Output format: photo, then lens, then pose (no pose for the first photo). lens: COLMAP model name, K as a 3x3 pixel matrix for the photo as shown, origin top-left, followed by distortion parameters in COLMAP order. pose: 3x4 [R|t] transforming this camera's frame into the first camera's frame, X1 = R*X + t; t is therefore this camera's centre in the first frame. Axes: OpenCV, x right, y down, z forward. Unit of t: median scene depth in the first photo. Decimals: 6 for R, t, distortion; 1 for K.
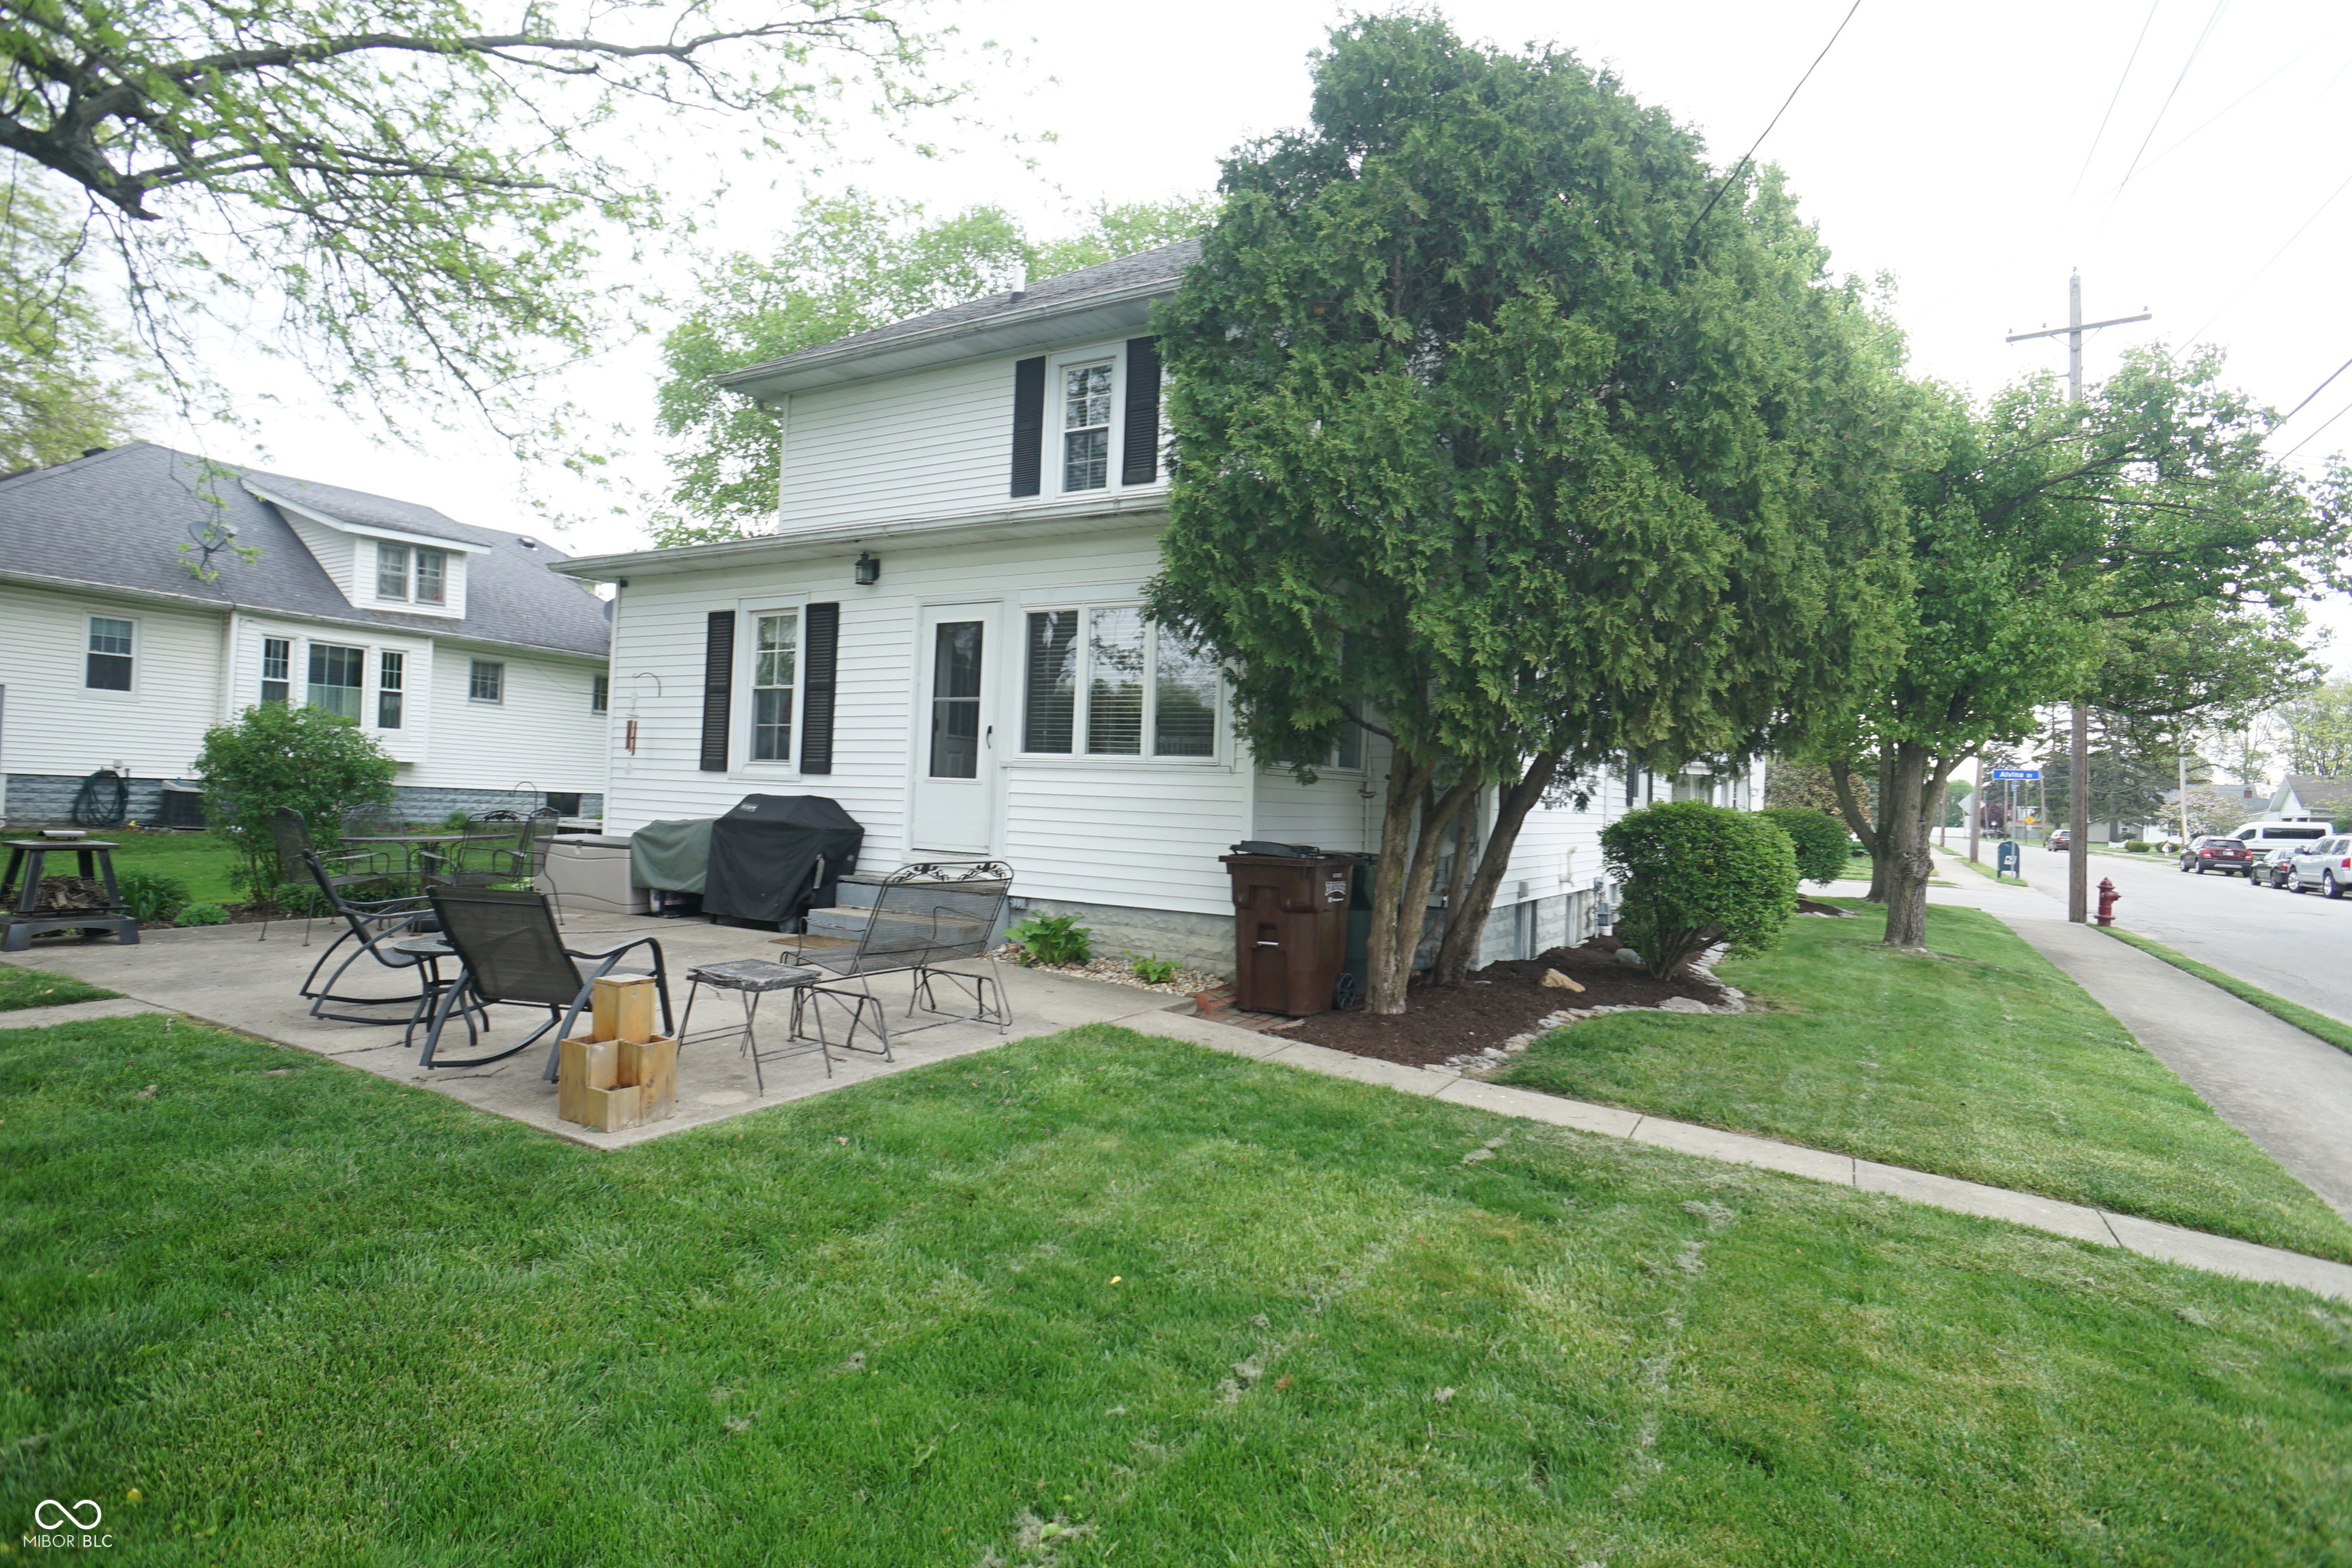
lens RADIAL K [[1221.2, 0, 1176.0], [0, 1221.2, 784.0], [0, 0, 1]] dist [-0.083445, 0.047535]
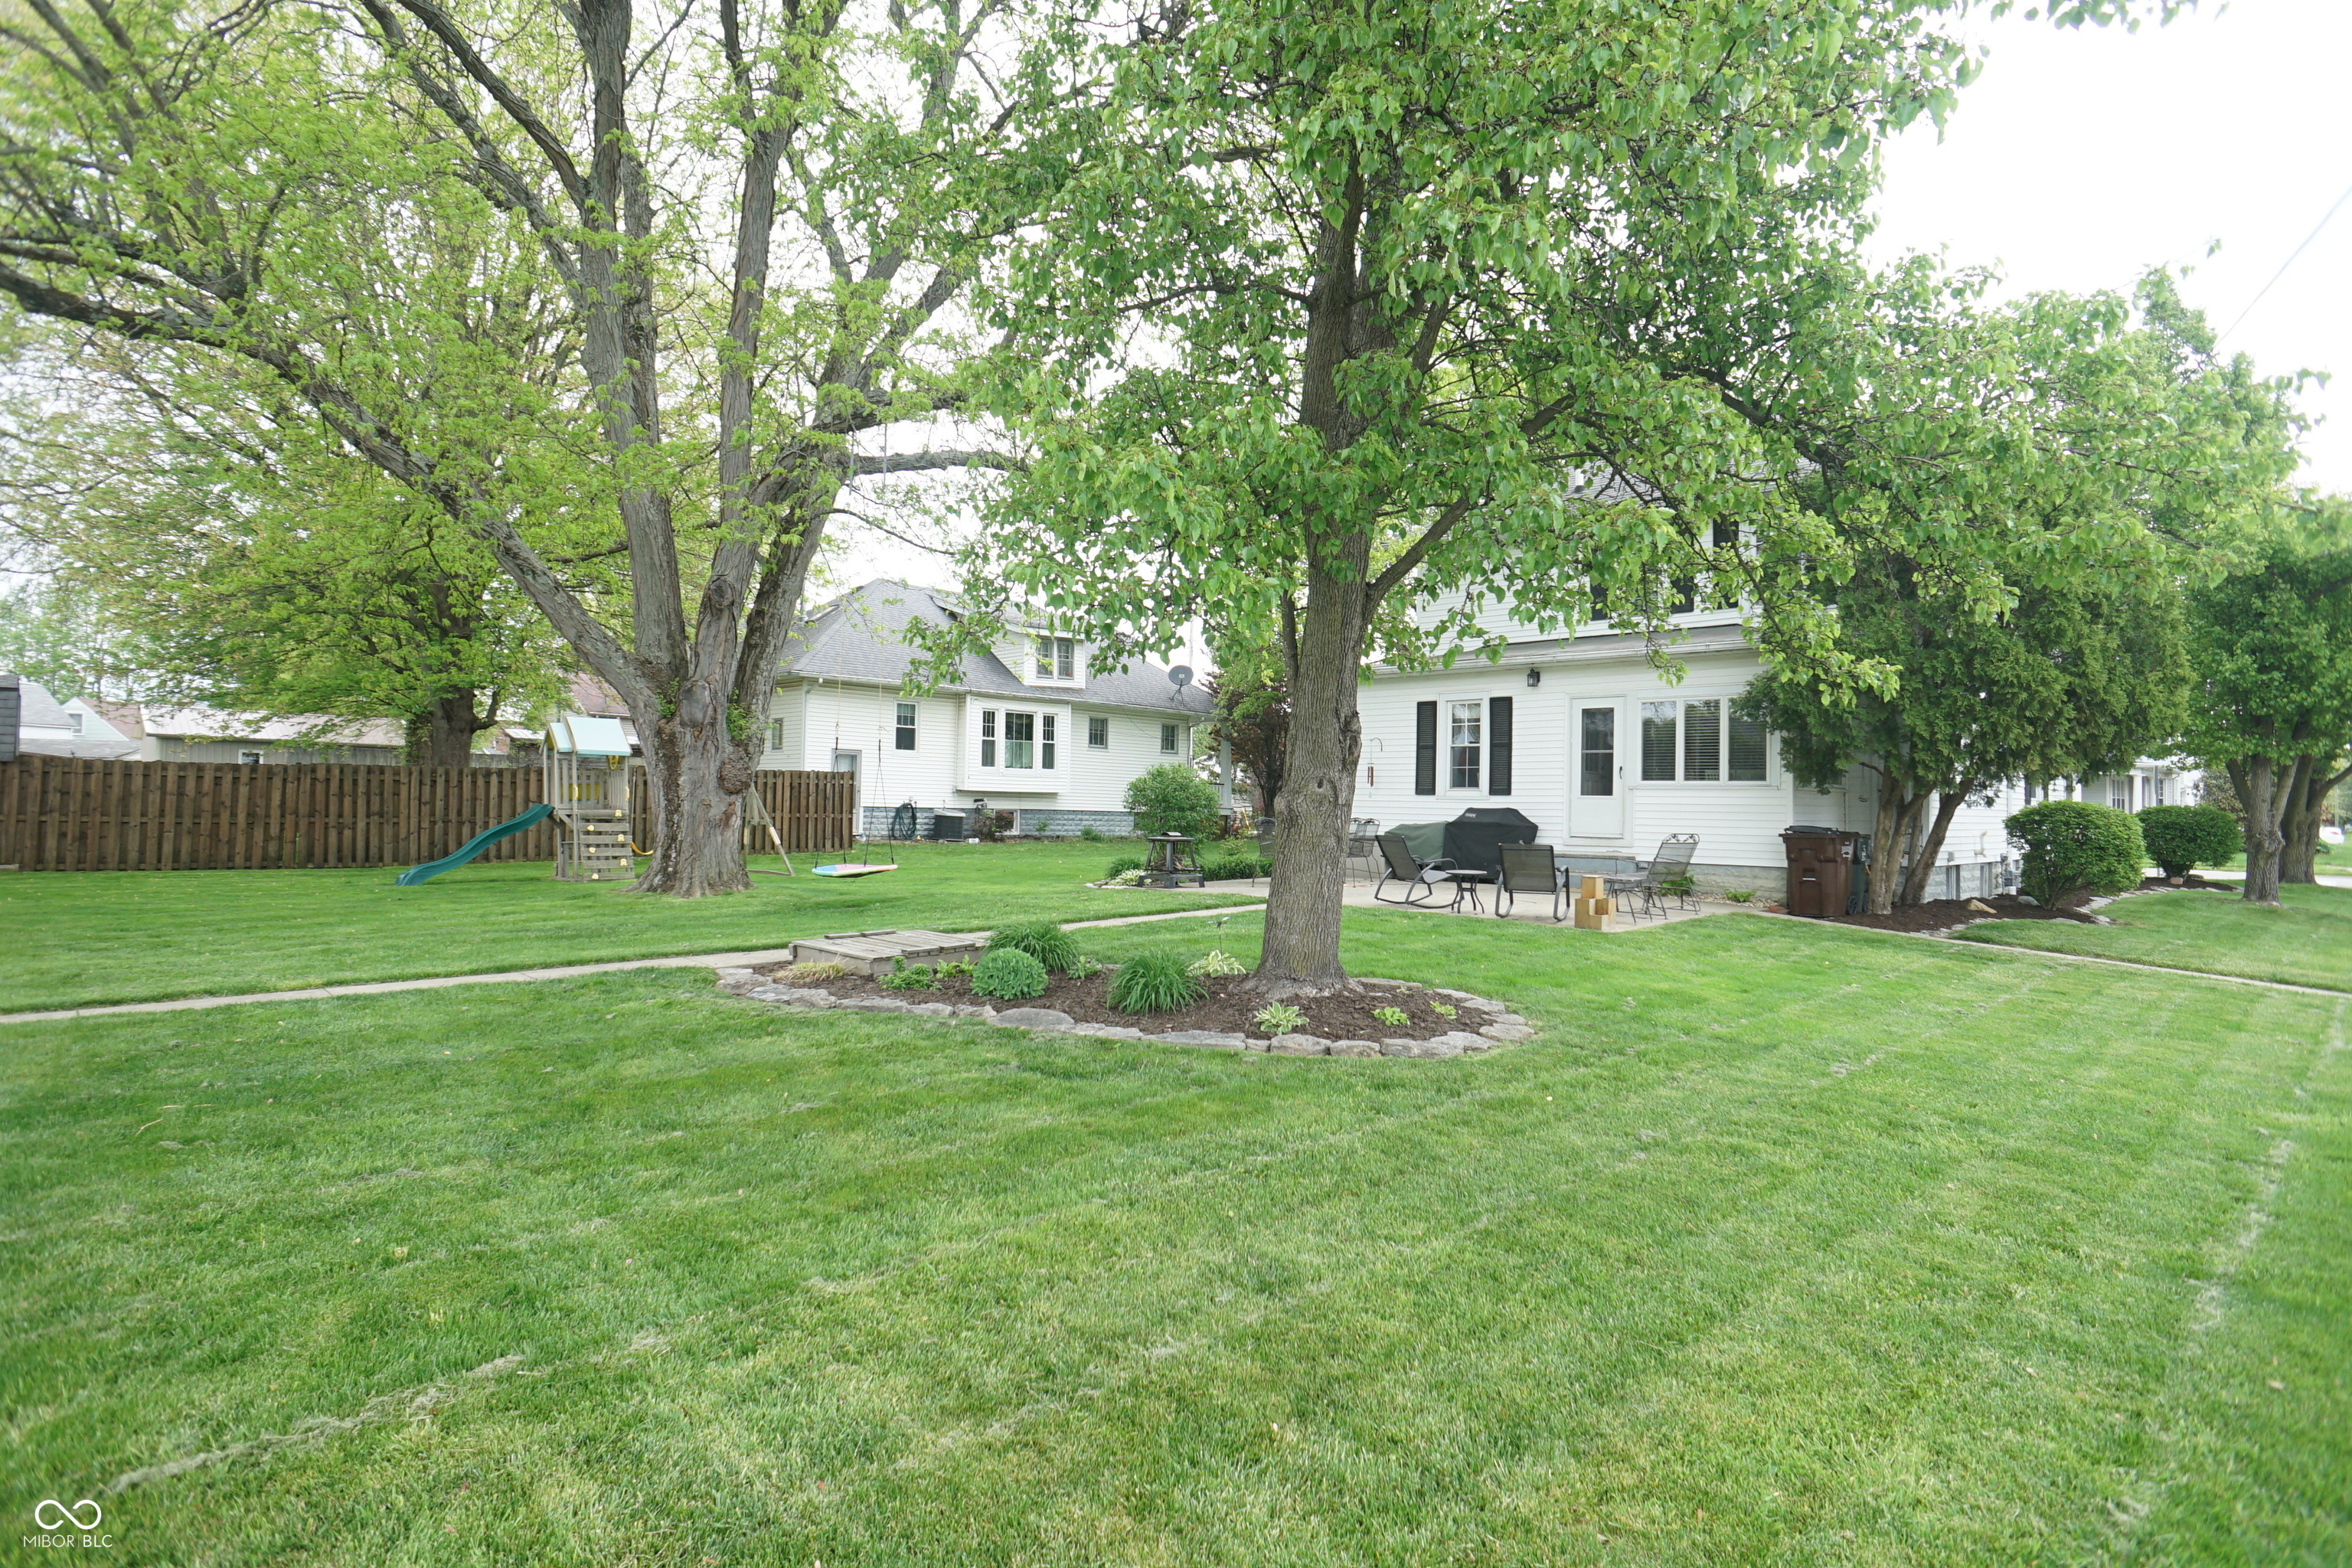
lens RADIAL K [[1221.2, 0, 1176.0], [0, 1221.2, 784.0], [0, 0, 1]] dist [-0.083445, 0.047535]
pose [[0.962243, -0.025086, -0.271033, -0.274506], [0.021792, 0.999648, -0.015158, -0.008244], [0.271318, 0.008679, 0.962451, -0.799115]]
